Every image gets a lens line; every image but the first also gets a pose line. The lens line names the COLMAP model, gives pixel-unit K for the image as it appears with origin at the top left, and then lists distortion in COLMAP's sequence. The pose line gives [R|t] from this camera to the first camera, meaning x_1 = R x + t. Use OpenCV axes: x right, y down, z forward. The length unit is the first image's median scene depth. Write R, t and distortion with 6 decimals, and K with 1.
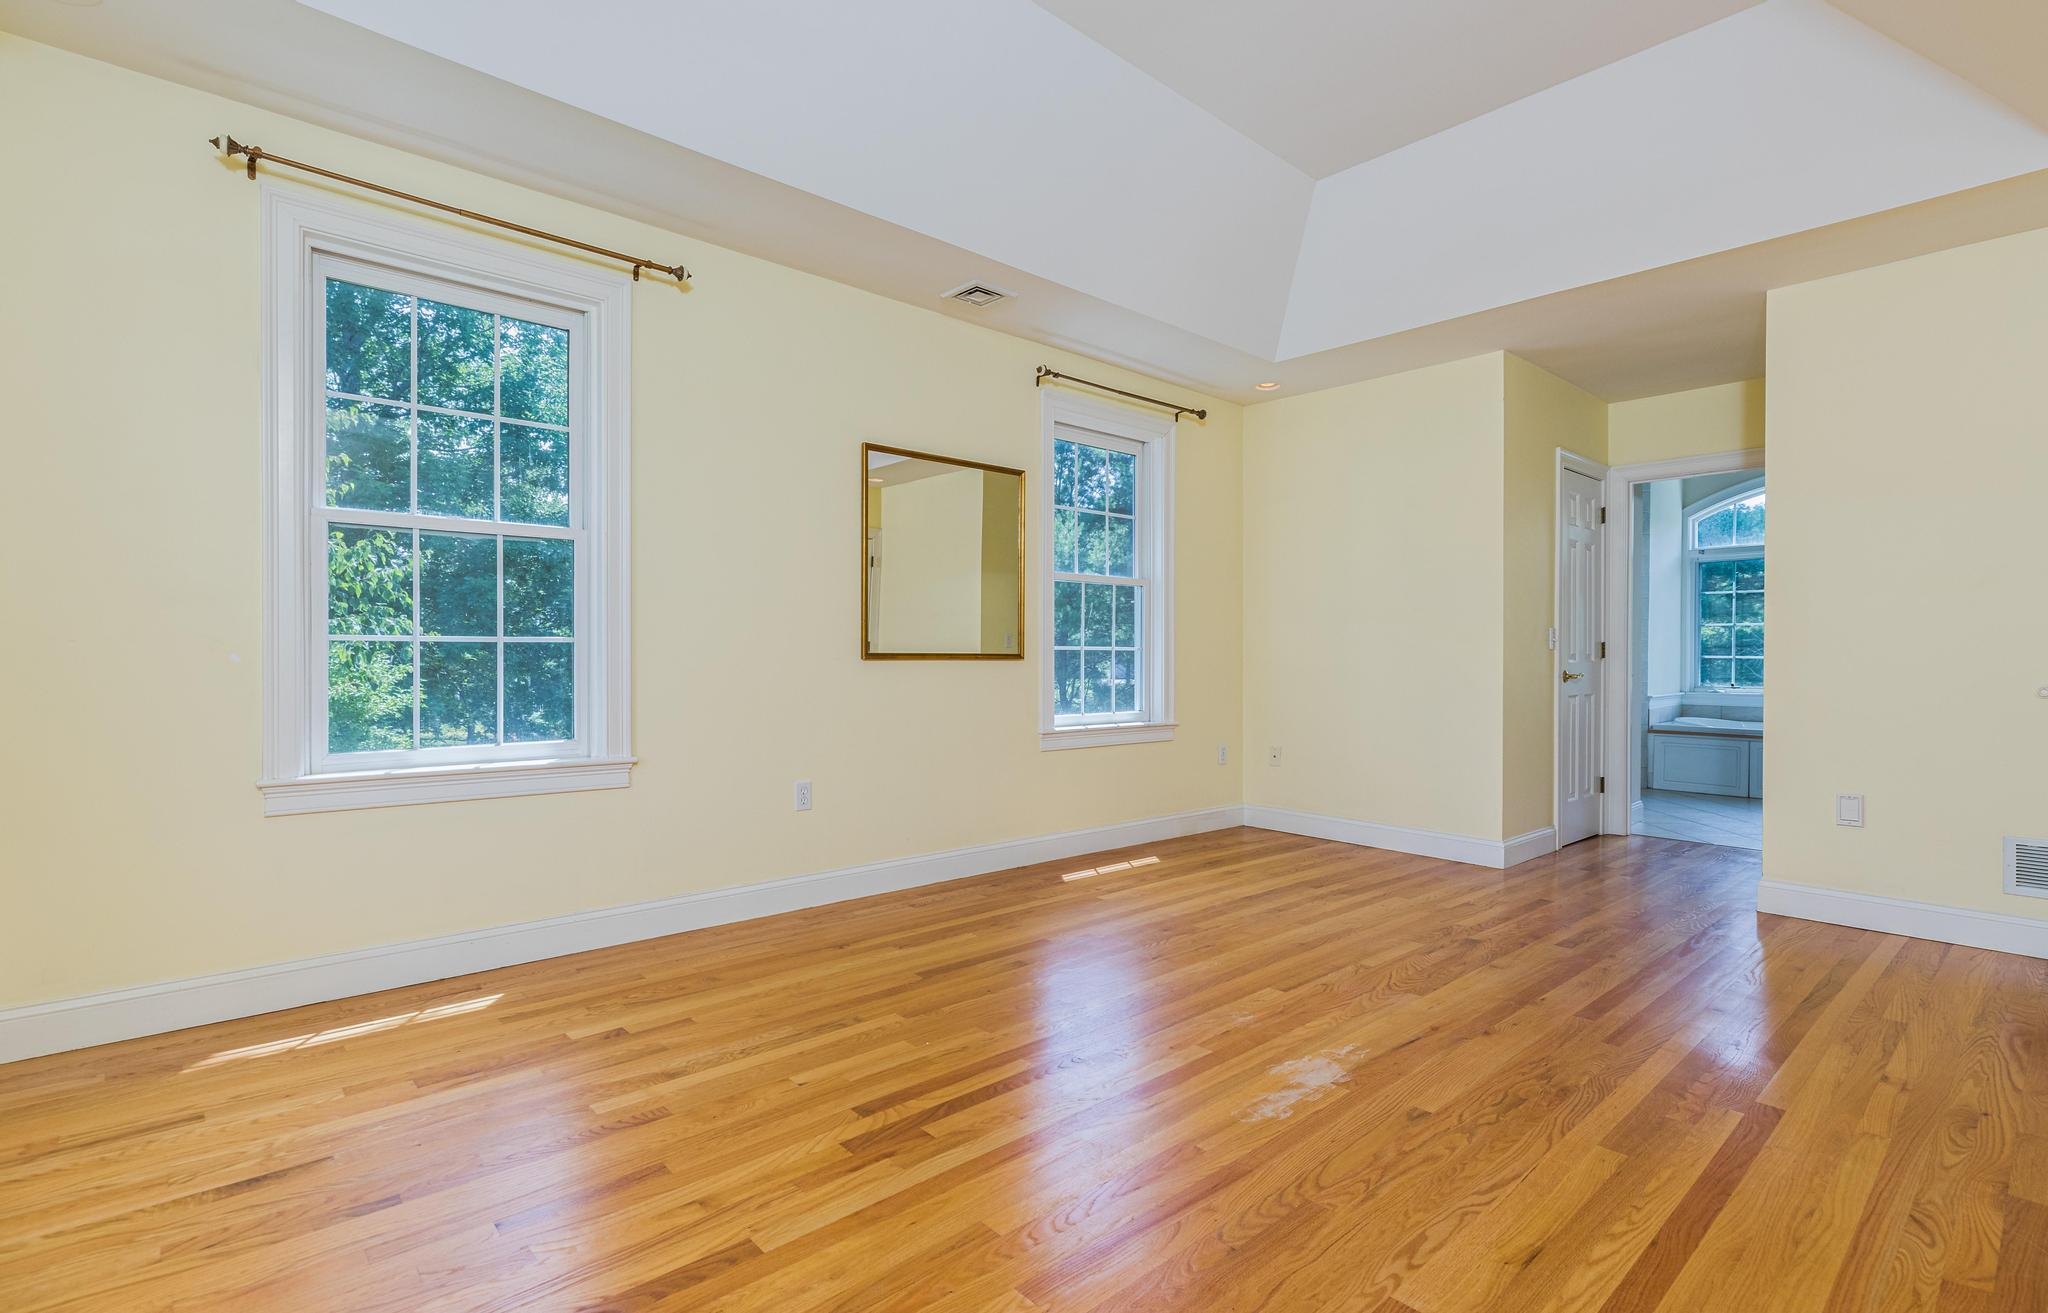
lens RADIAL K [[944.4, 0, 1024.0], [0, 944.4, 656.5], [0, 0, 1]] dist [0.003028, 0.000274]
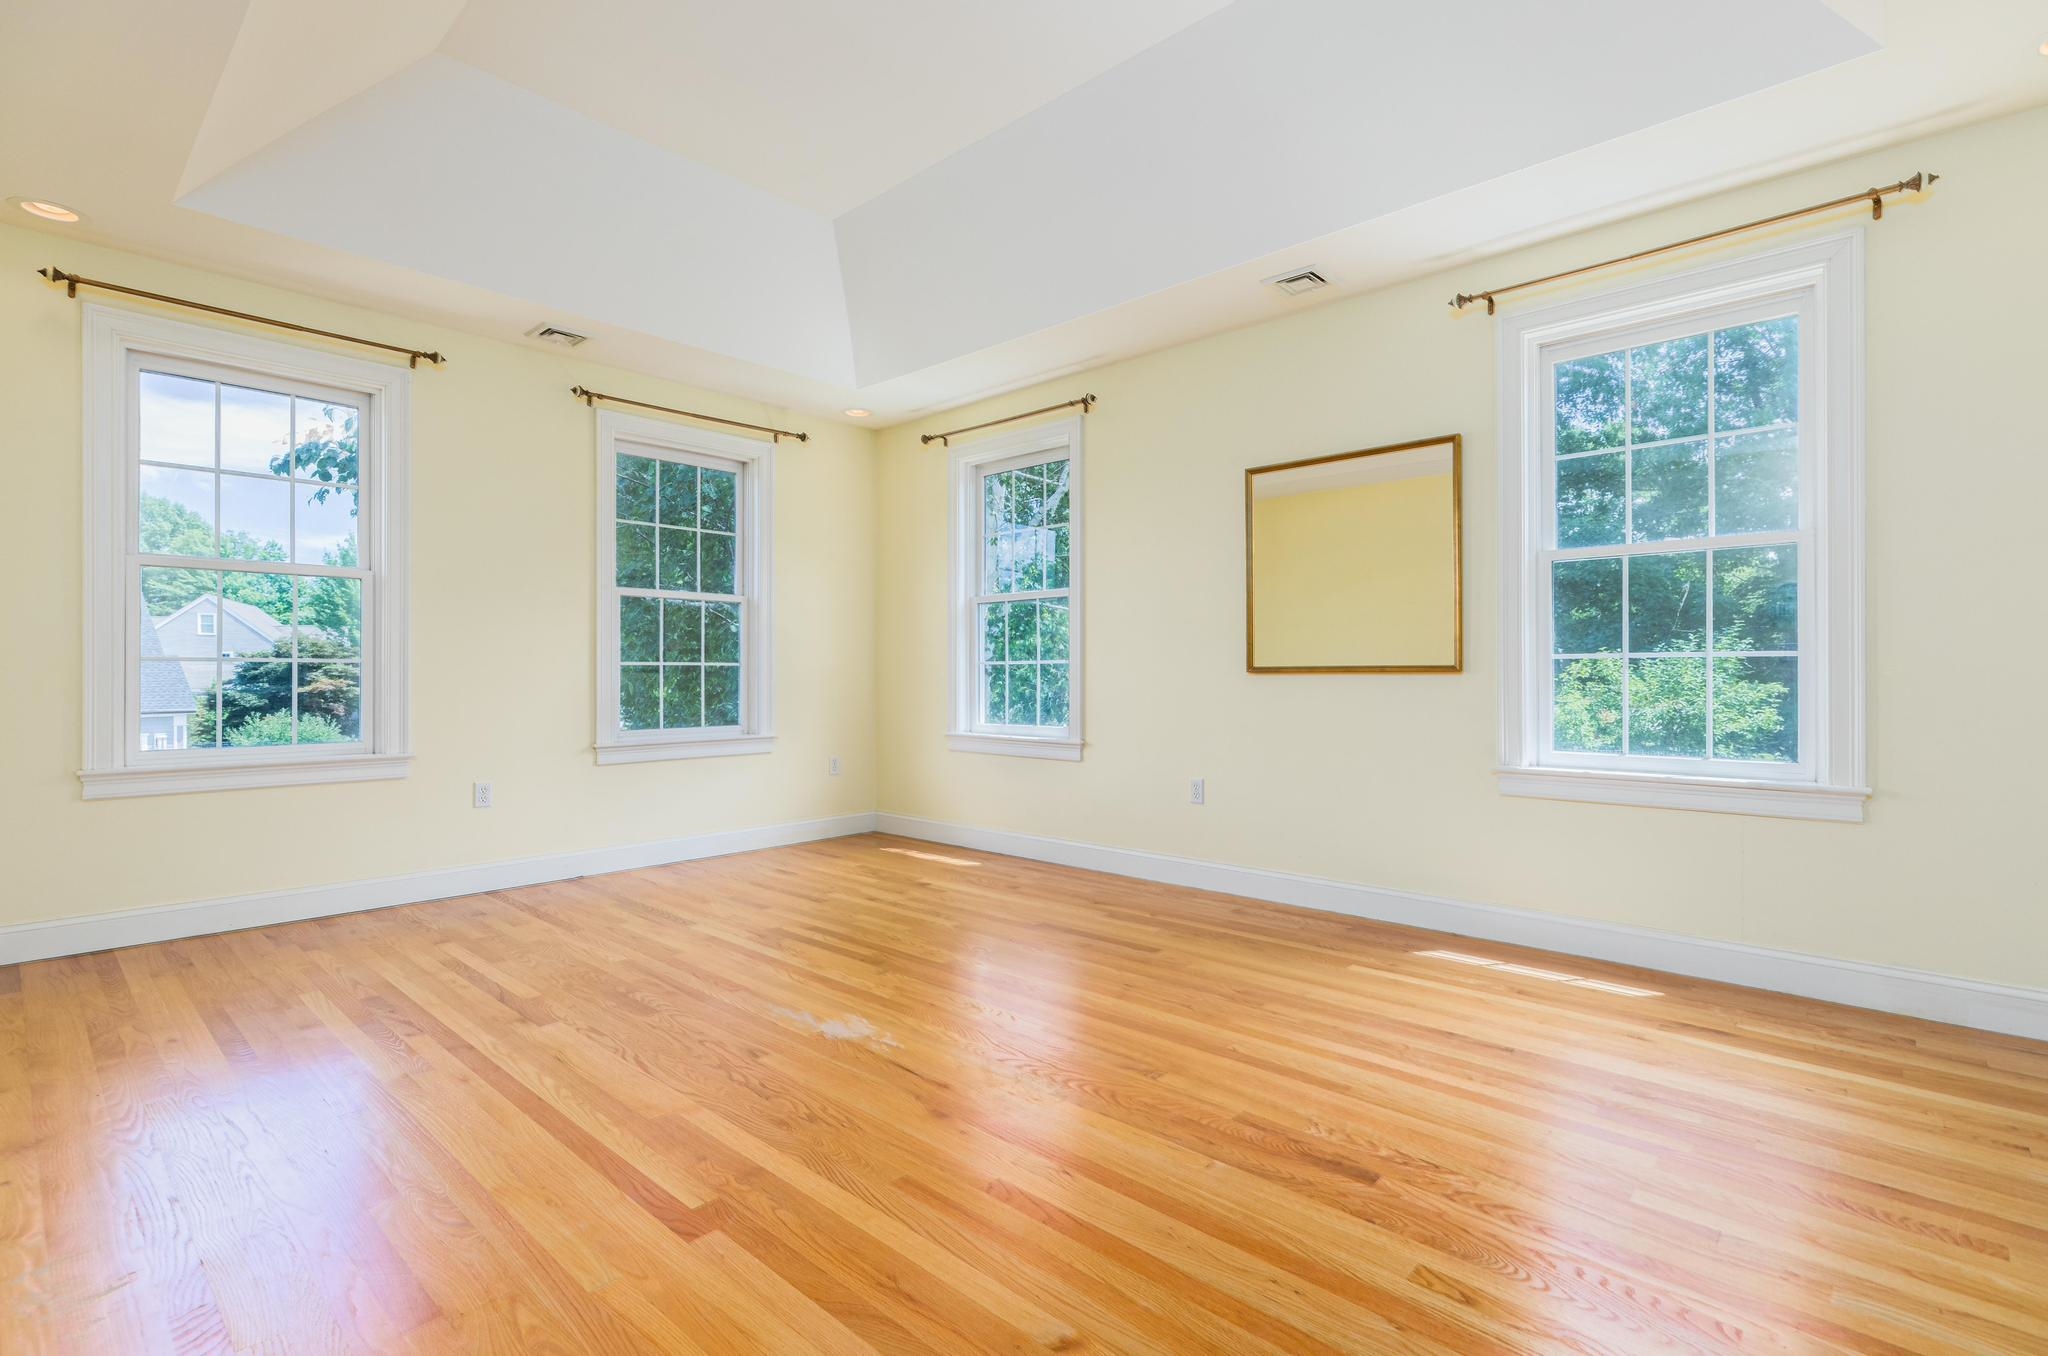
lens RADIAL K [[942.9, 0, 1024.0], [0, 942.9, 678.0], [0, 0, 1]] dist [0.008606, 0.000111]
pose [[0.109966, 0.001148, -0.993935, 1.412581], [0.003287, 0.999993, 0.001519, 0.009650], [0.993930, -0.003434, 0.109961, 1.041709]]
